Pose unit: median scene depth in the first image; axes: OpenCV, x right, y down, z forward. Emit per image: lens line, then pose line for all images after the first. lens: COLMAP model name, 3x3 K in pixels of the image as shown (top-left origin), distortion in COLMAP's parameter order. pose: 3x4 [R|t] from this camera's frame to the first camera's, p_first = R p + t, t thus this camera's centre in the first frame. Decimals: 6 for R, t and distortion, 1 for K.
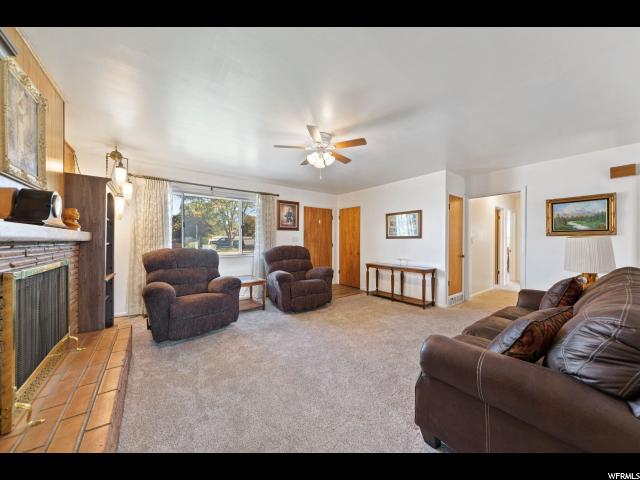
lens RADIAL K [[221.7, 0, 321.0], [0, 221.7, 240.3], [0, 0, 1]] dist [-0.001243, -0.000483]
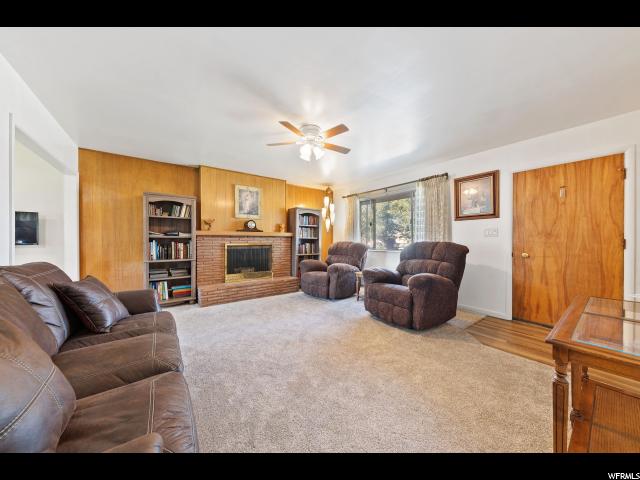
lens RADIAL K [[221.7, 0, 322.3], [0, 221.7, 240.9], [0, 0, 1]] dist [-0.001243, -0.000483]
pose [[-0.012138, 0.003992, -0.999918, 0.521143], [0.003509, 0.999986, 0.003950, 0.015324], [0.999920, -0.003460, -0.012152, 0.552247]]
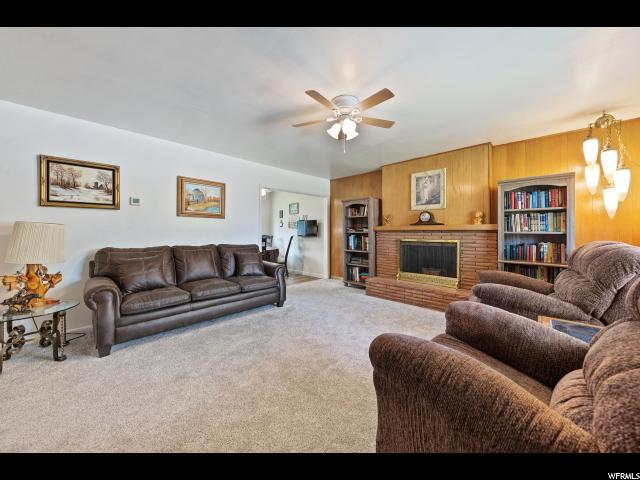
lens RADIAL K [[229.1, 0, 321.1], [0, 229.1, 234.3], [0, 0, 1]] dist [-0.010636, -0.000080]
pose [[-0.988722, -0.001588, -0.149752, 0.108210], [-0.001824, 0.999997, 0.001444, 0.010426], [0.149749, 0.001701, -0.988723, 0.937919]]
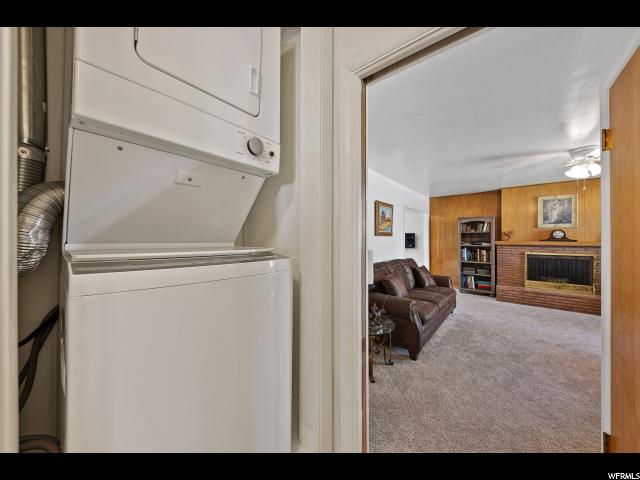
lens RADIAL K [[221.7, 0, 320.2], [0, 221.7, 238.7], [0, 0, 1]] dist [-0.001243, -0.000483]
pose [[-0.978744, 0.002985, -0.205063, 0.721958], [0.002684, 0.999995, 0.001749, -0.031909], [0.205068, 0.001161, -0.978747, 0.901419]]
